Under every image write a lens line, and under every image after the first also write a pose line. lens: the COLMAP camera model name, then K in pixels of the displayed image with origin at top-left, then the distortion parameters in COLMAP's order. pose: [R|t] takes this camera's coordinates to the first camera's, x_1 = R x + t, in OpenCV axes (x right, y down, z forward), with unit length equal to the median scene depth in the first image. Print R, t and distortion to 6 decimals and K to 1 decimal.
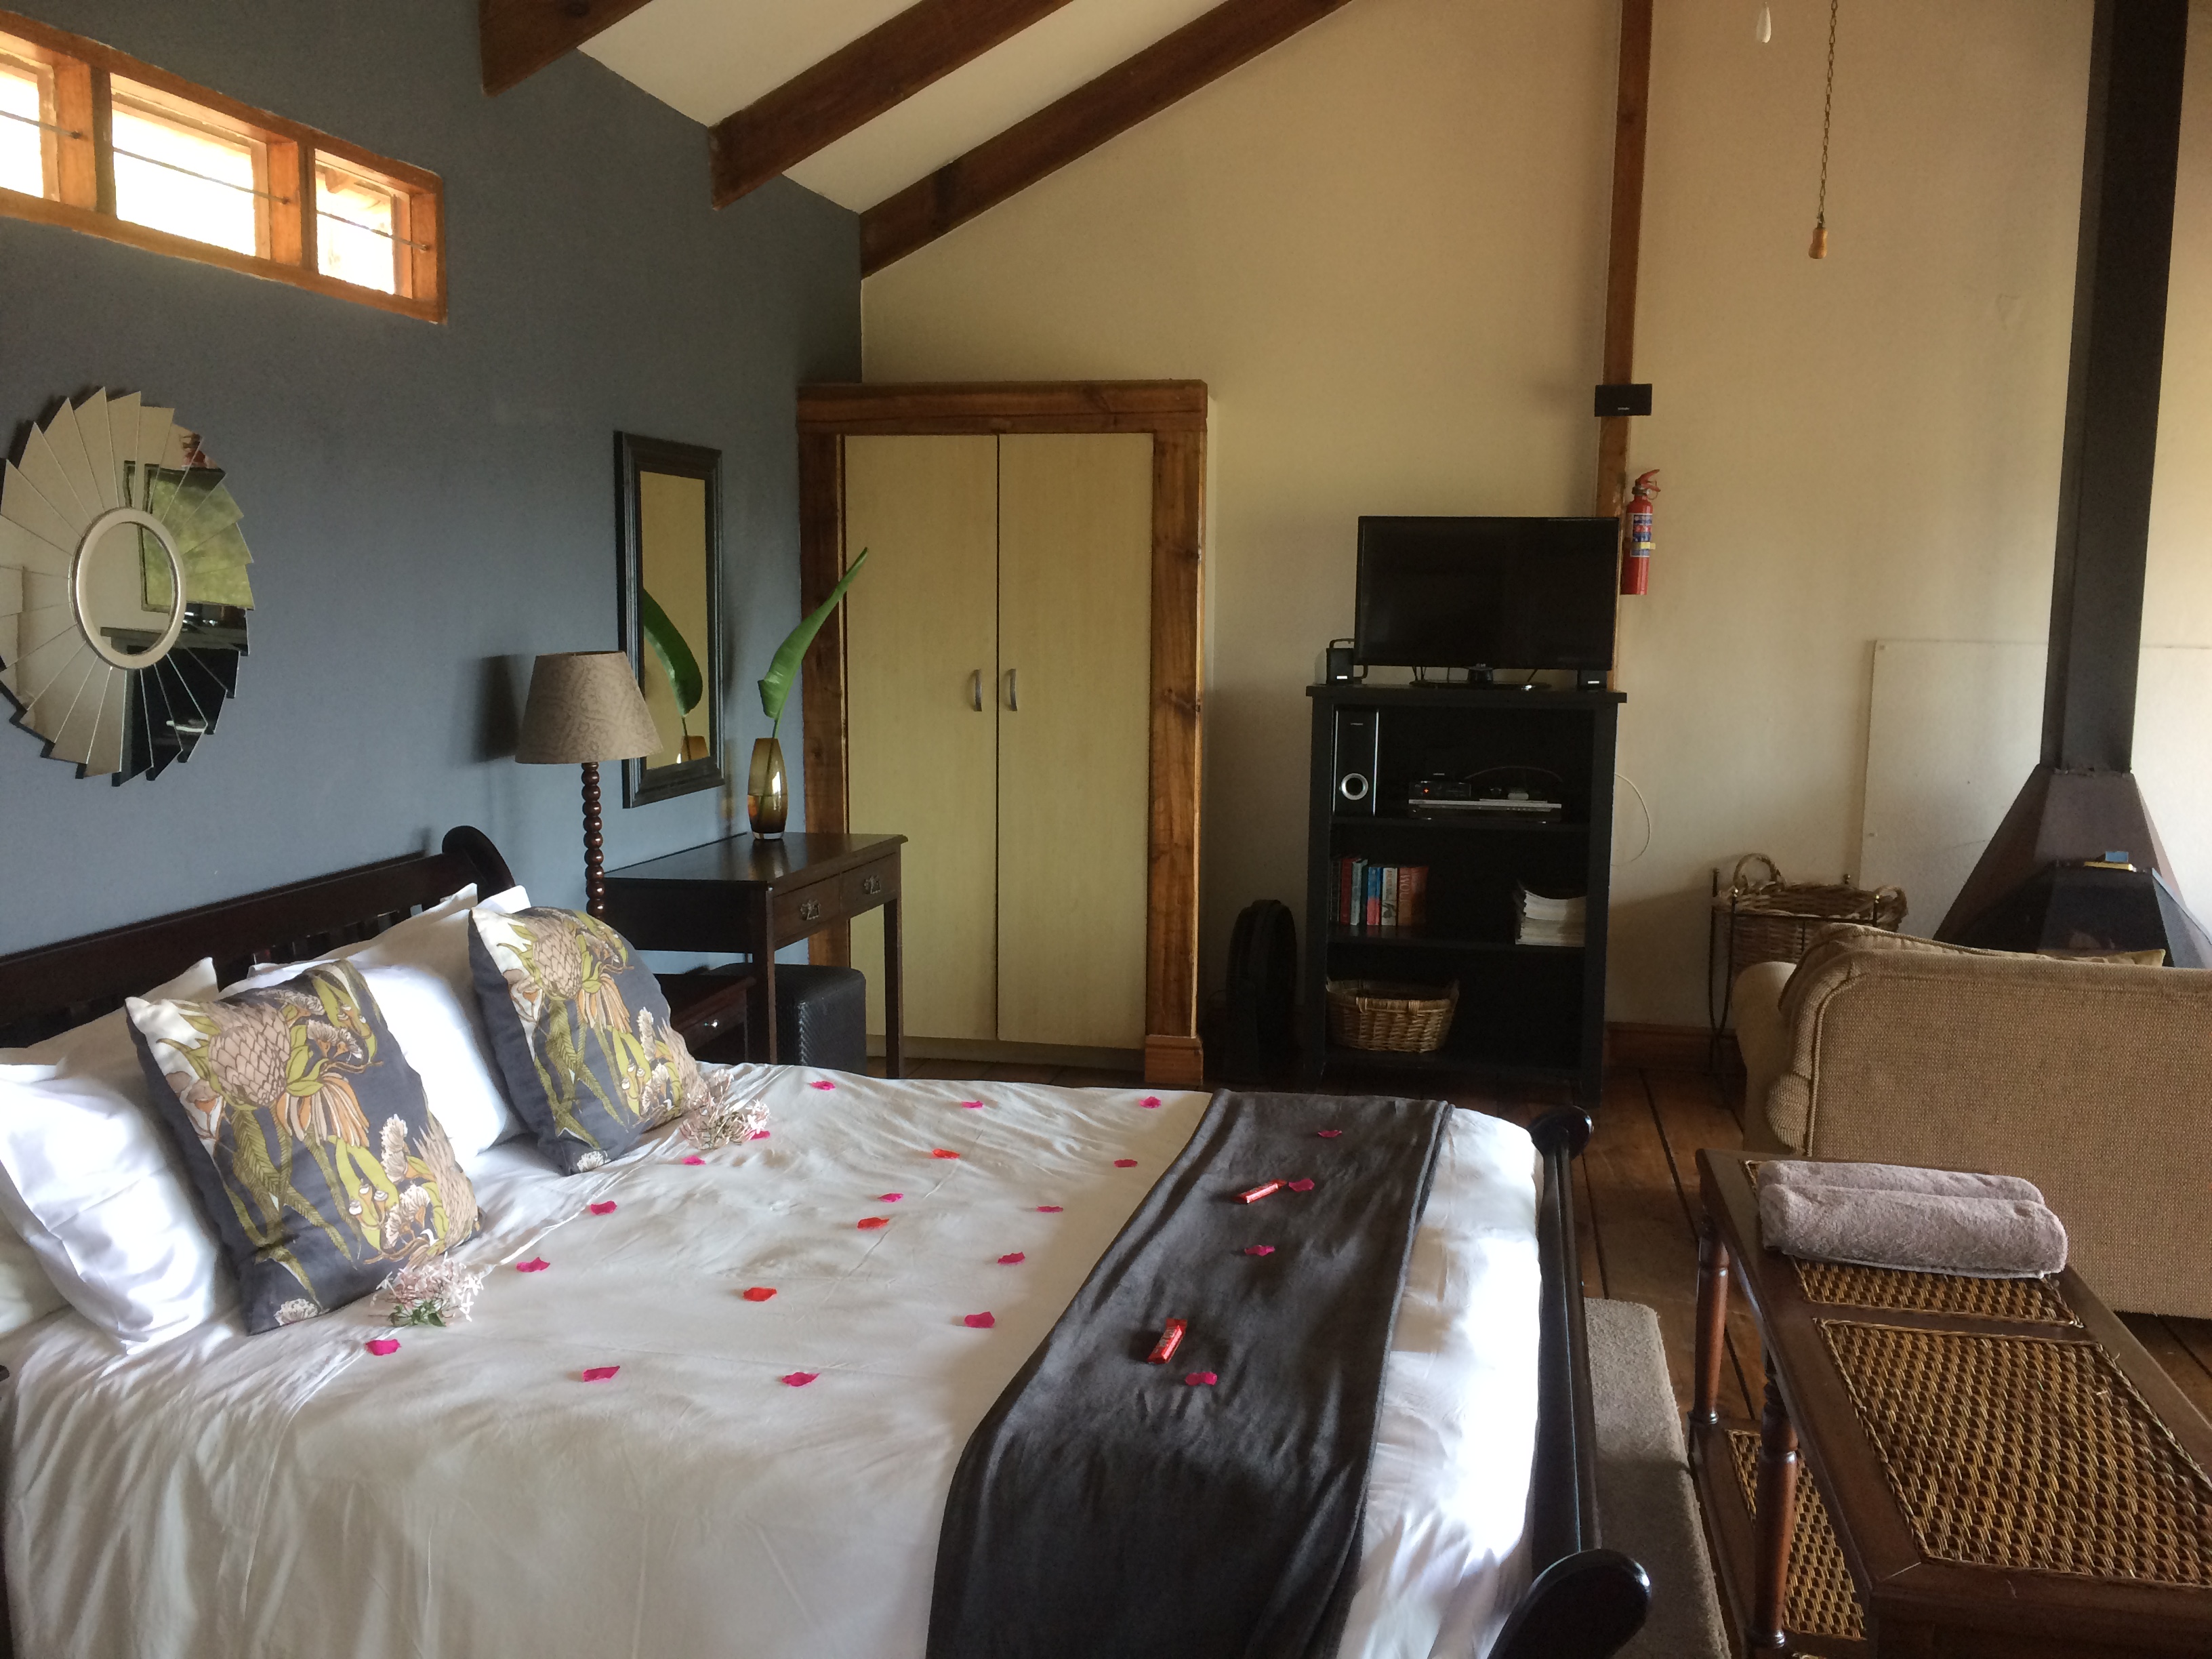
lens RADIAL K [[1917.6, 0, 1106.4], [0, 1917.6, 818.3], [0, 0, 1]] dist [0.086474, -0.084530]
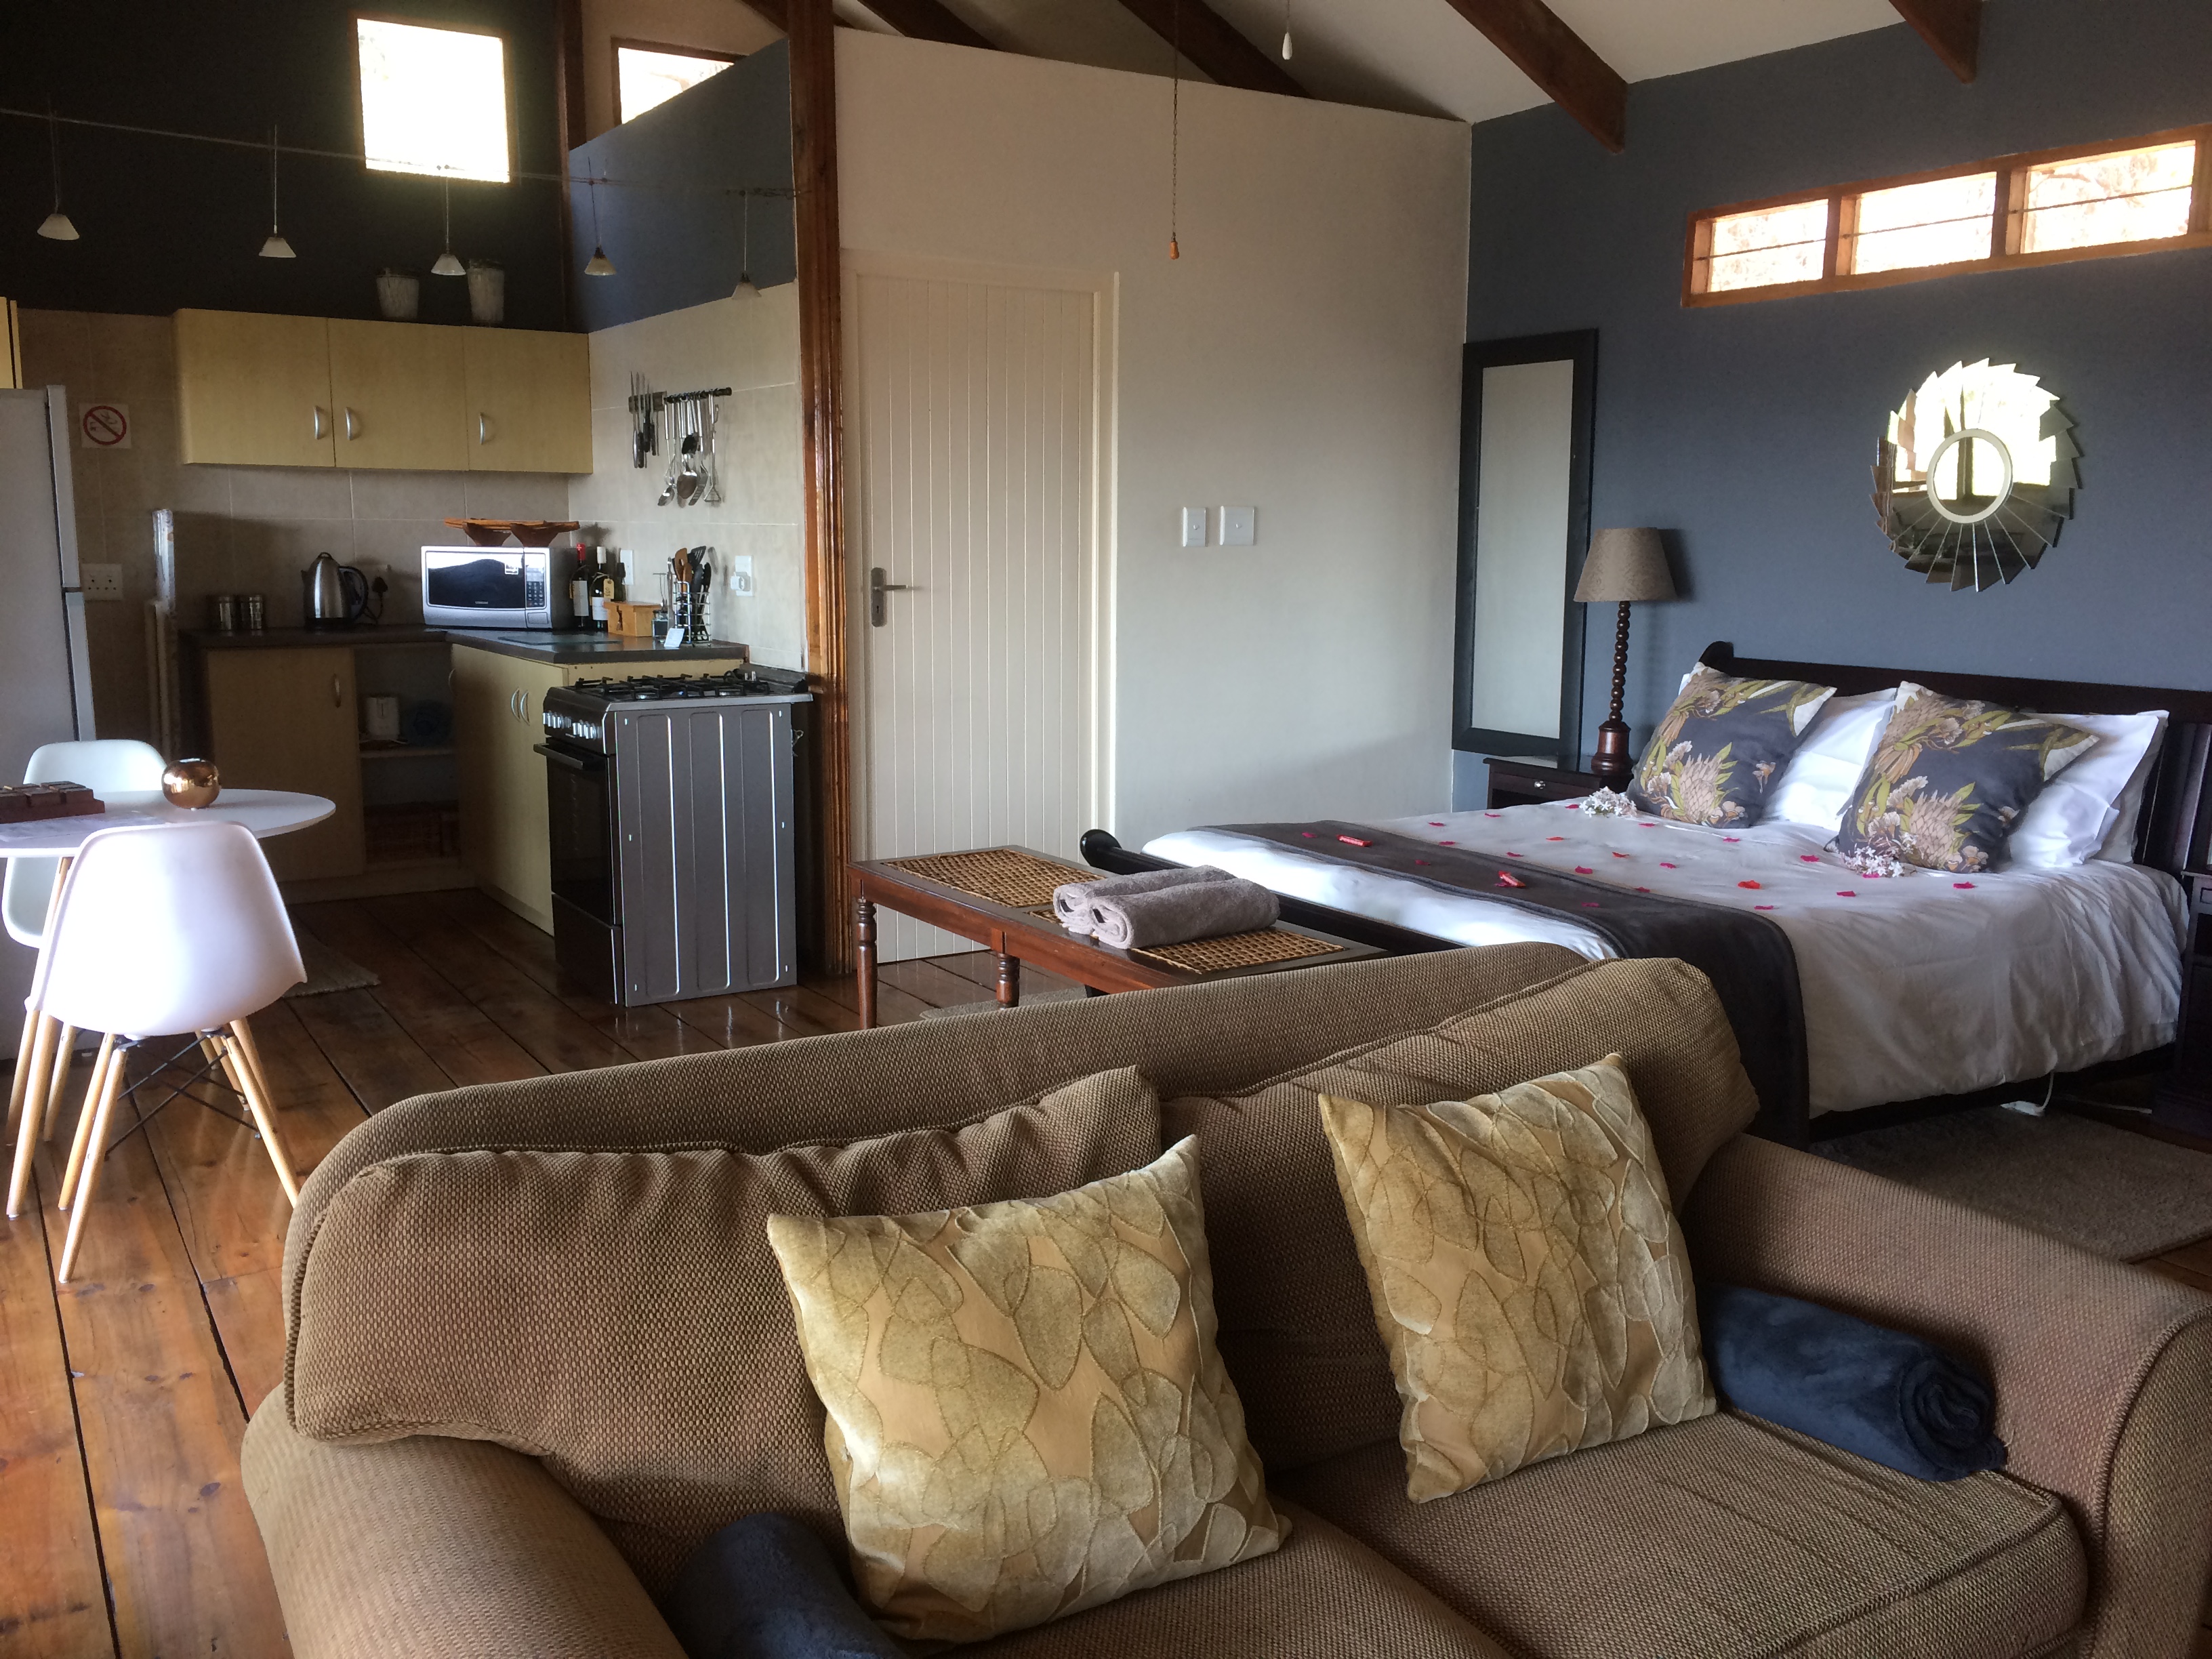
lens RADIAL K [[1917.6, 0, 1108.0], [0, 1917.6, 829.4], [0, 0, 1]] dist [0.086474, -0.084530]
pose [[-0.721179, 0.096481, -0.685998, 1.228502], [-0.100836, 0.965087, 0.241740, -0.152456], [0.685371, 0.243512, -0.686272, 1.700936]]
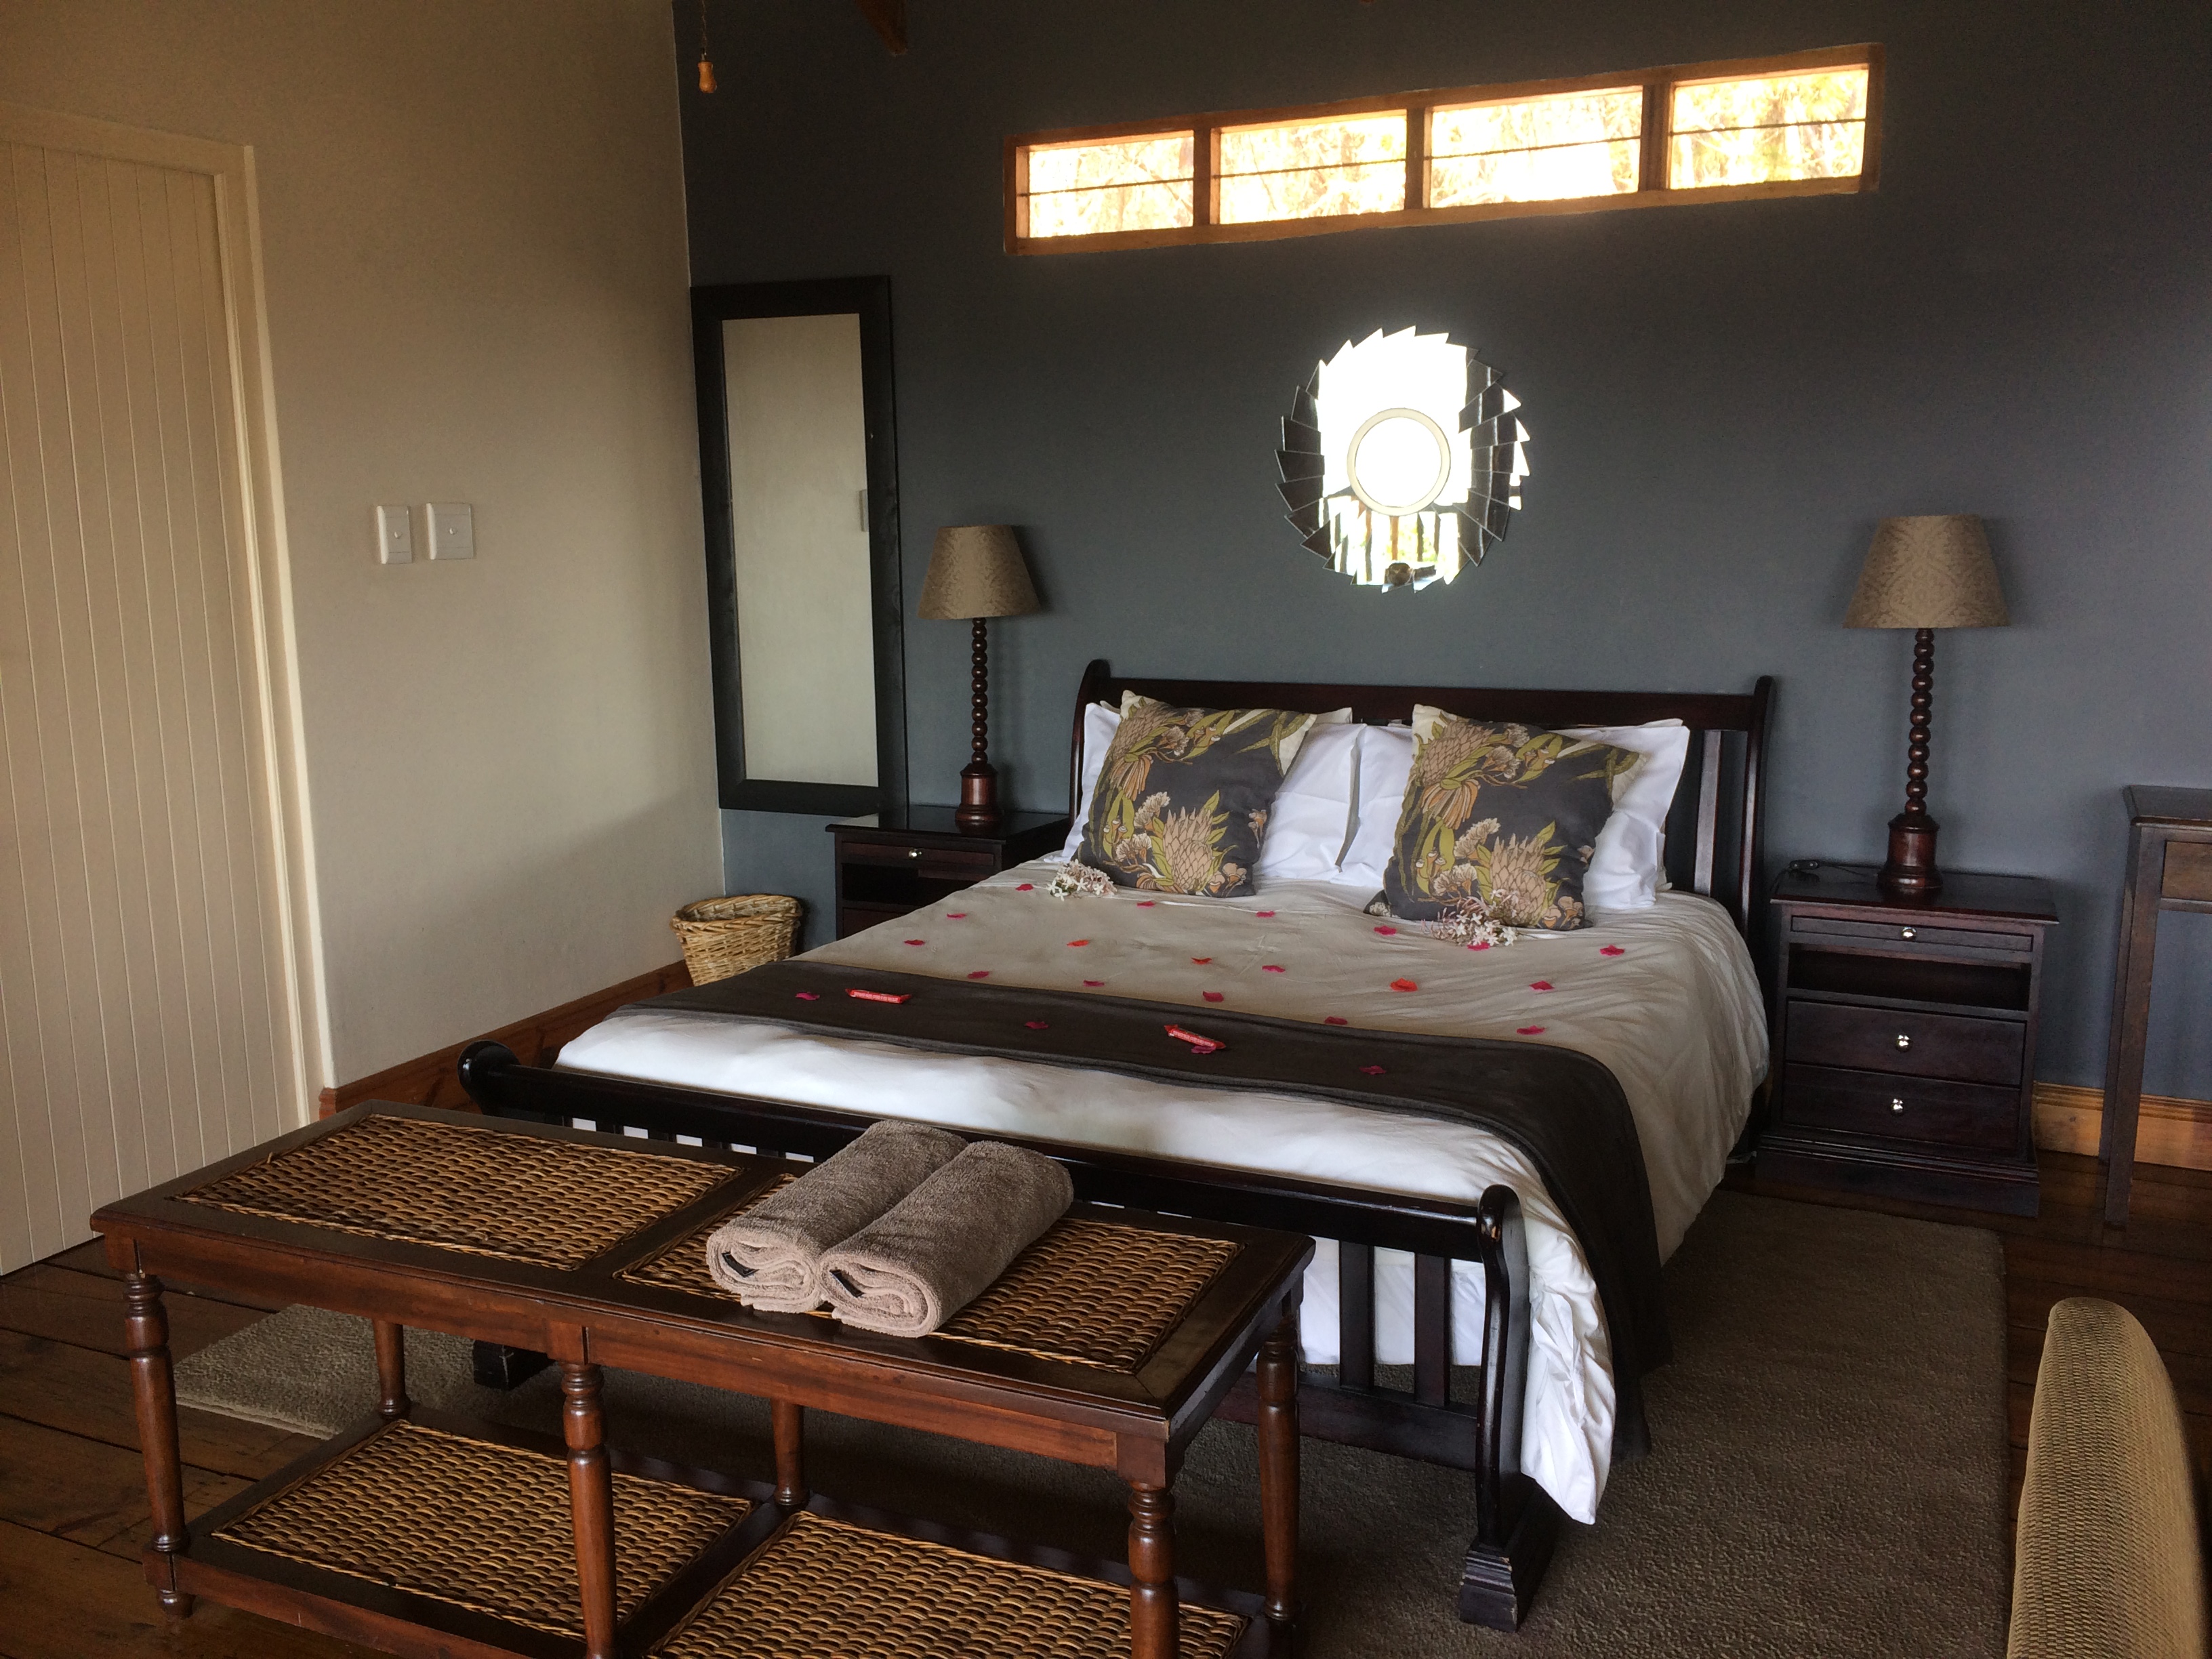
lens RADIAL K [[1917.6, 0, 1102.7], [0, 1917.6, 829.8], [0, 0, 1]] dist [0.086474, -0.084530]
pose [[-0.222918, 0.161280, -0.961403, 1.006463], [-0.113779, 0.975174, 0.189972, -0.095245], [0.968175, 0.151736, -0.199033, 1.097248]]
